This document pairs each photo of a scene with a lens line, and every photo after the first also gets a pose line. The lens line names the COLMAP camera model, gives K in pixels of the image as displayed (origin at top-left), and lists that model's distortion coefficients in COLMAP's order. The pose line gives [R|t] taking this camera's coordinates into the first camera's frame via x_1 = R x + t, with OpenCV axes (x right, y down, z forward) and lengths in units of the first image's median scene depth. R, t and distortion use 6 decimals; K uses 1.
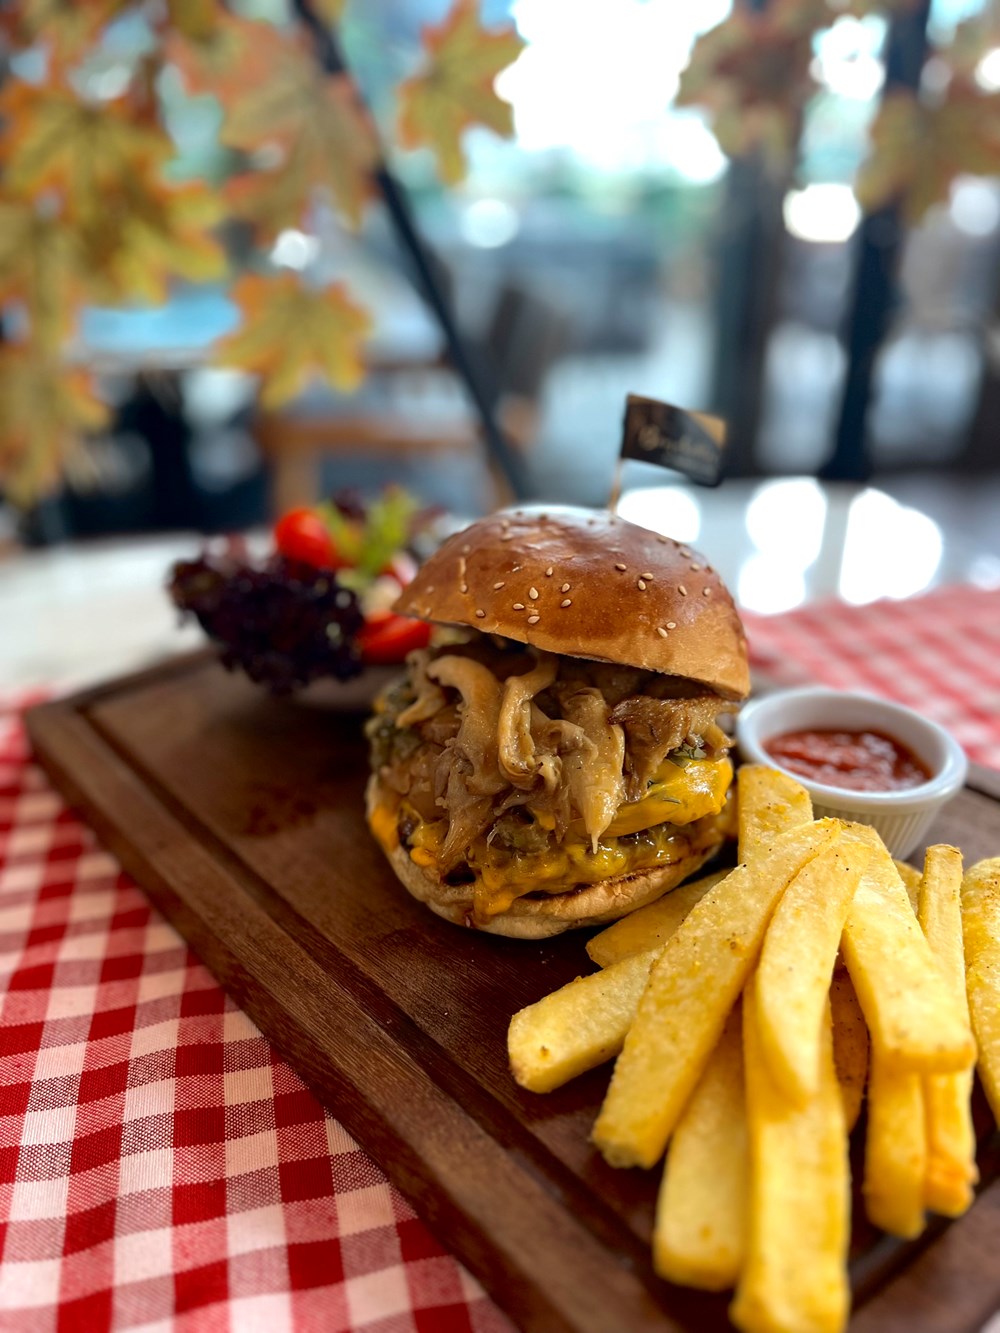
lens RADIAL K [[1058.1, 0, 500.0], [0, 1058.1, 666.5], [0, 0, 1]] dist [0.004952, -0.005454]
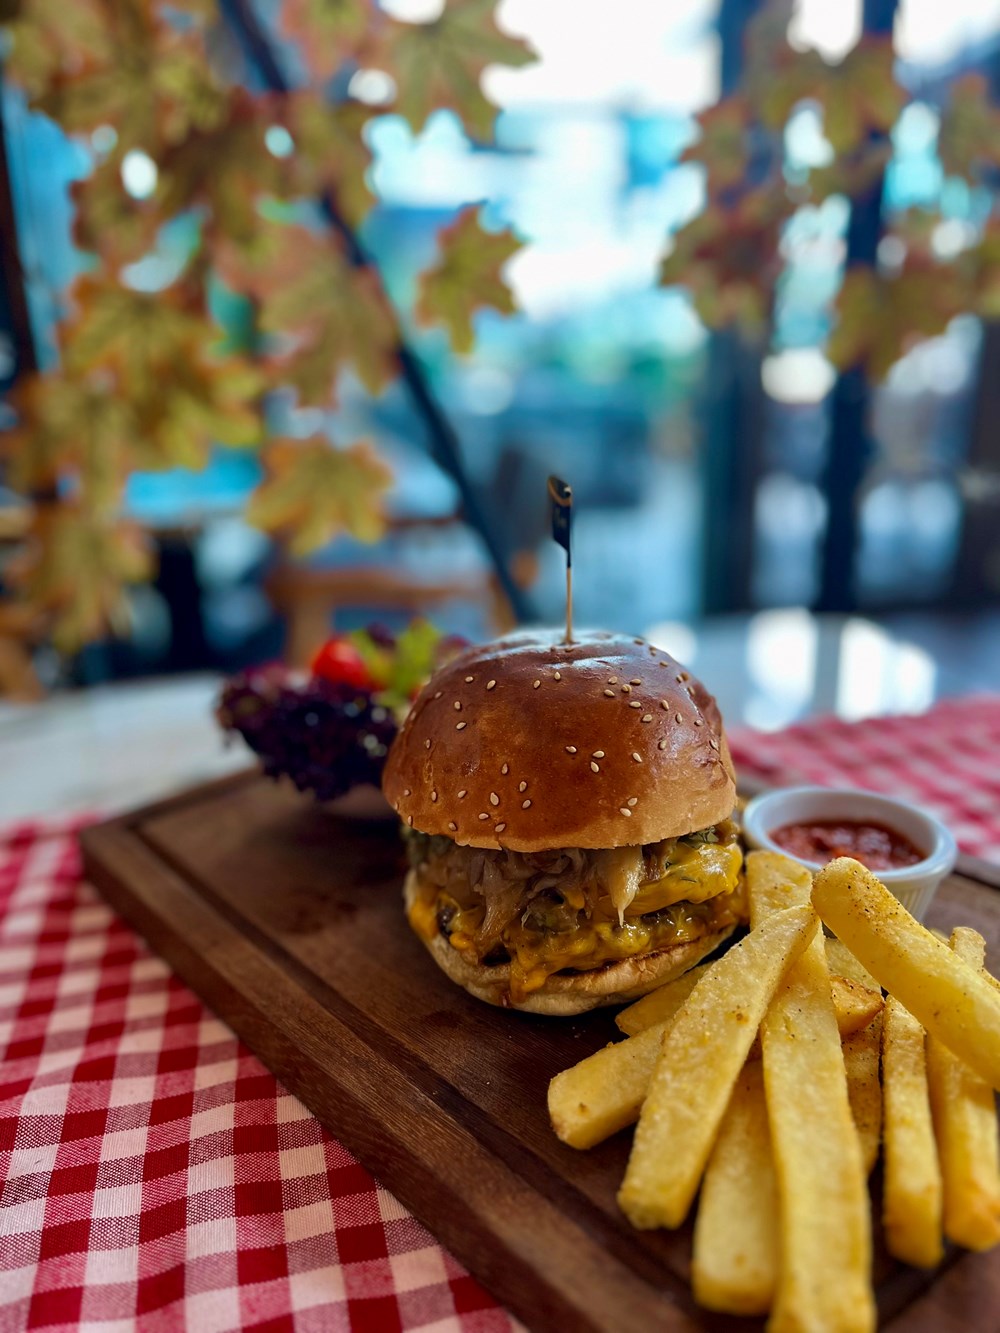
lens RADIAL K [[1058.1, 0, 500.0], [0, 1058.1, 666.5], [0, 0, 1]] dist [0.004952, -0.005454]
pose [[0.999745, -0.022548, -0.001017, -0.026460], [0.022168, 0.989375, -0.143688, 0.059553], [0.004246, 0.143629, 0.989623, -0.116622]]
